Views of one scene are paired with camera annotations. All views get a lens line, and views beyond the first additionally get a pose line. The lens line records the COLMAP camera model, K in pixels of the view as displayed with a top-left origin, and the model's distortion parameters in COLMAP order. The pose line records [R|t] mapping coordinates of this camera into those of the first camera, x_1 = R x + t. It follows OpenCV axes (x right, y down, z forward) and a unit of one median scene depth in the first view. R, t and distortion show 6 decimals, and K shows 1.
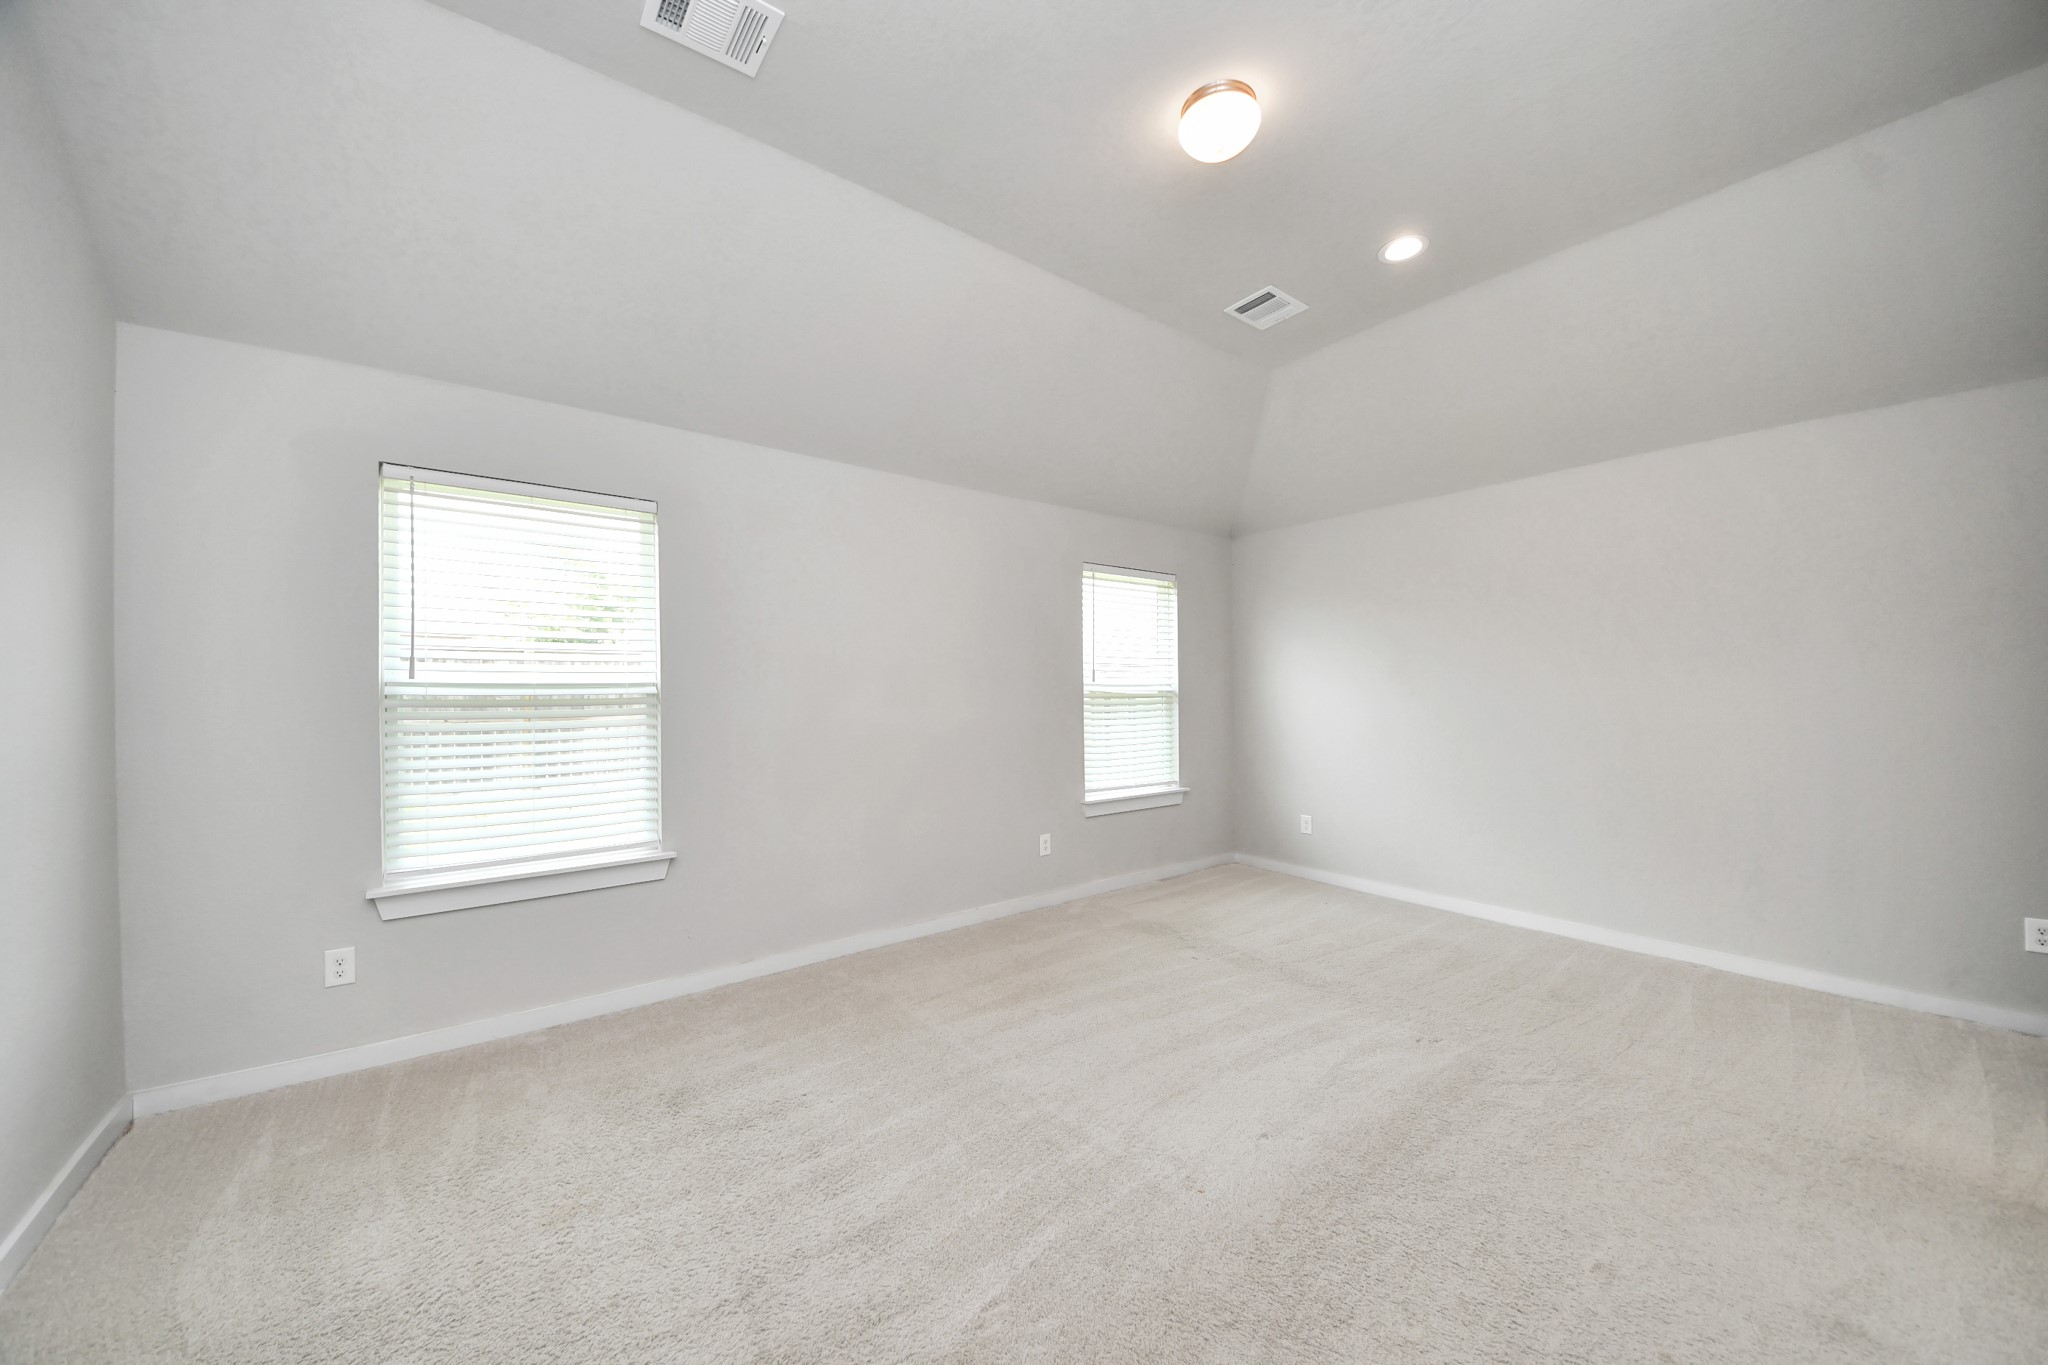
lens RADIAL K [[727.9, 0, 1030.7], [0, 727.9, 683.7], [0, 0, 1]] dist [0.045583, -0.026698]
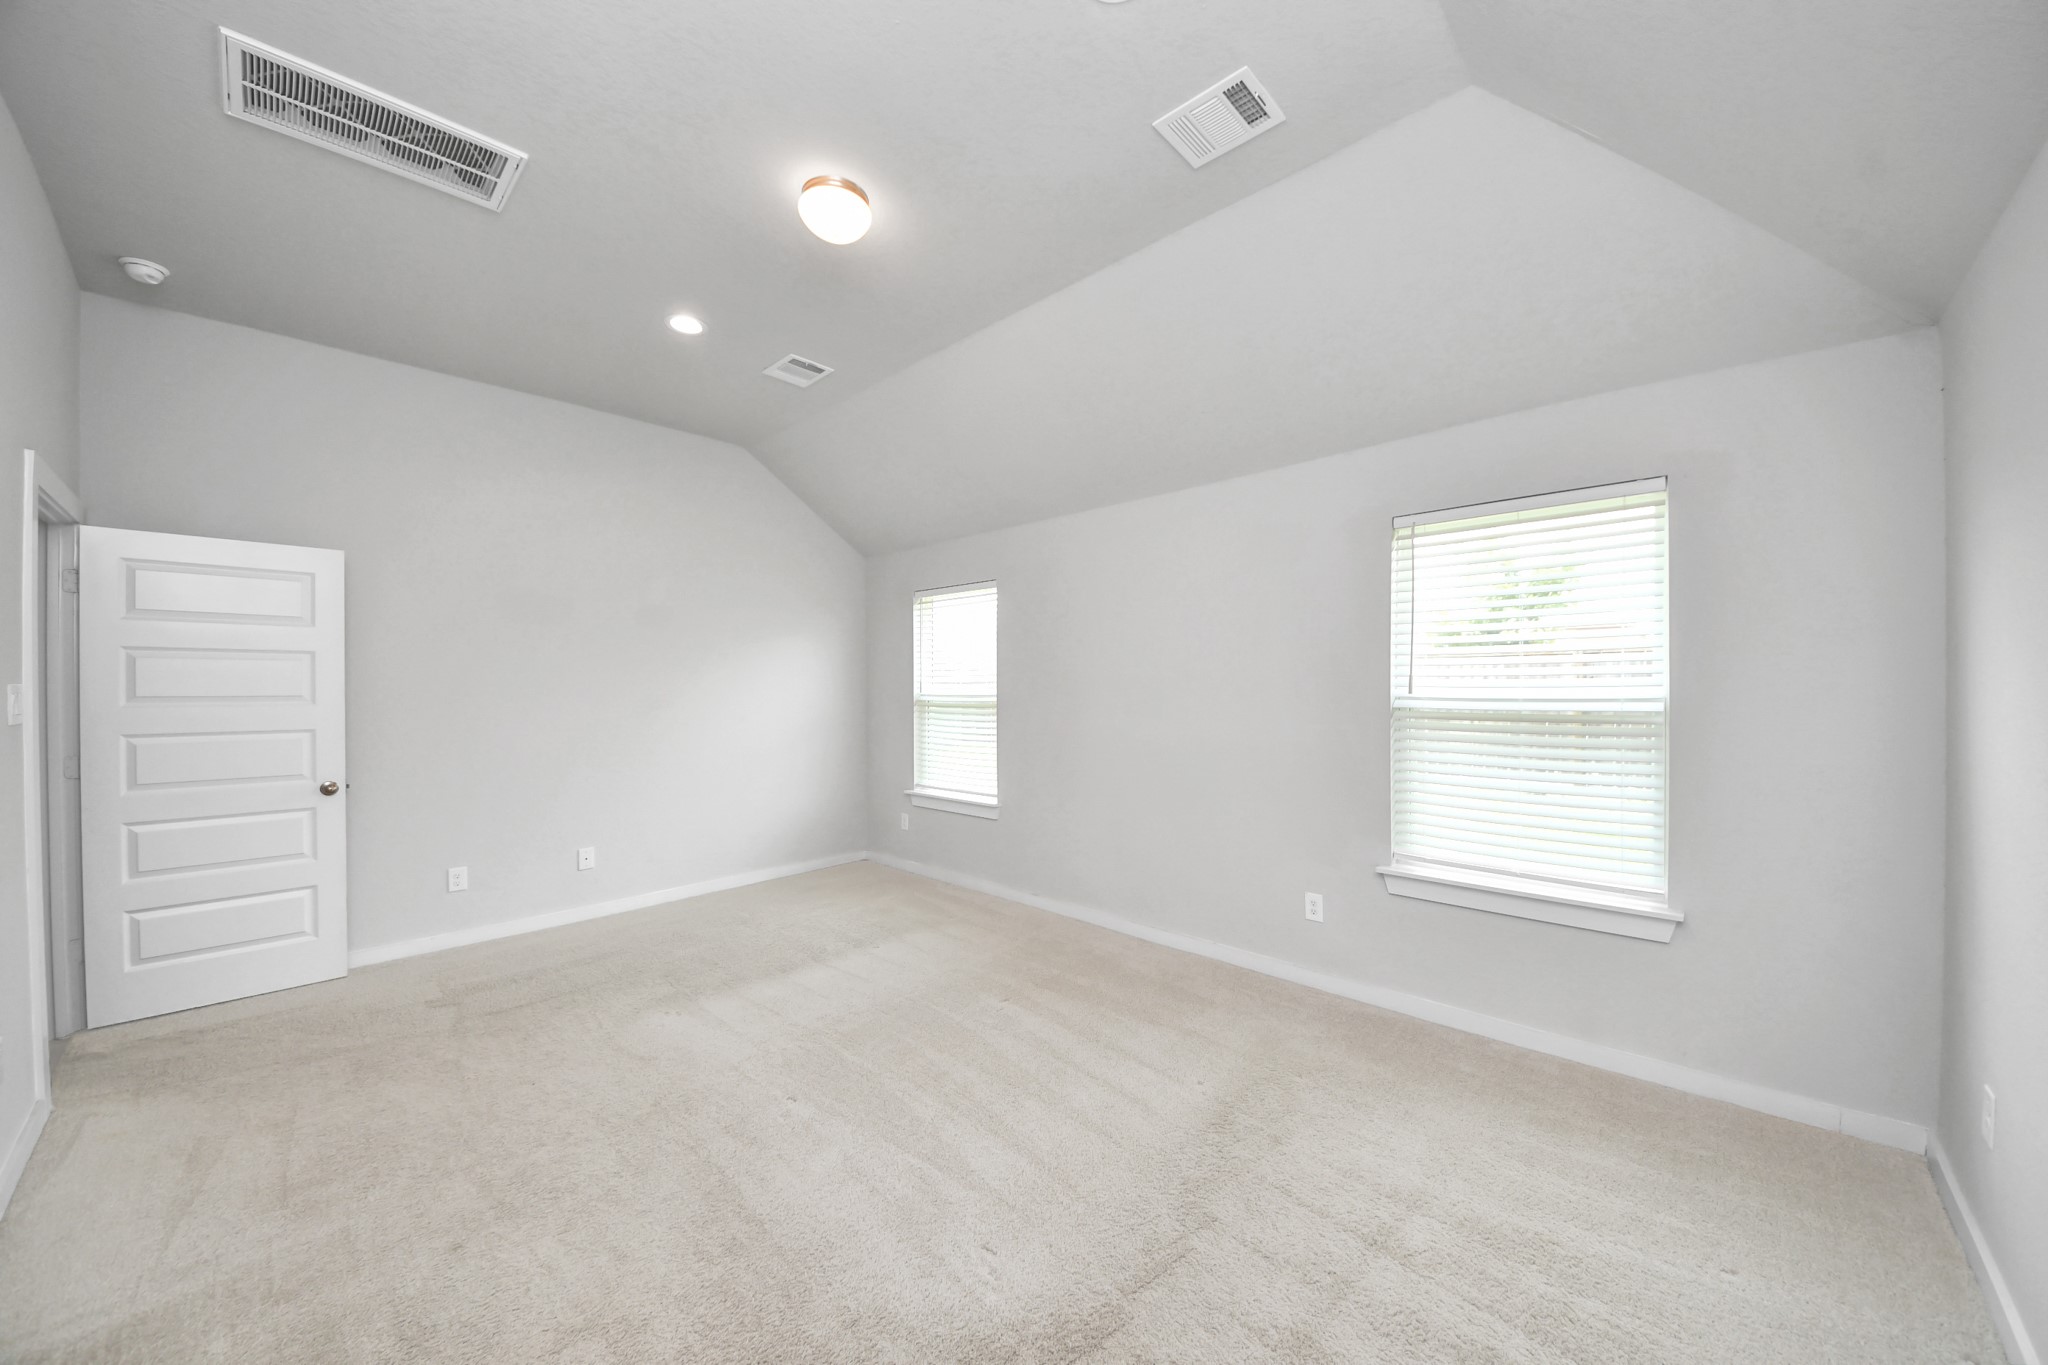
lens RADIAL K [[734.7, 0, 999.8], [0, 734.7, 686.4], [0, 0, 1]] dist [0.050524, -0.028032]
pose [[0.122661, -0.013166, -0.992361, 0.268143], [-0.005034, 0.999891, -0.013888, 0.001106], [0.992436, 0.006699, 0.122581, 0.205871]]
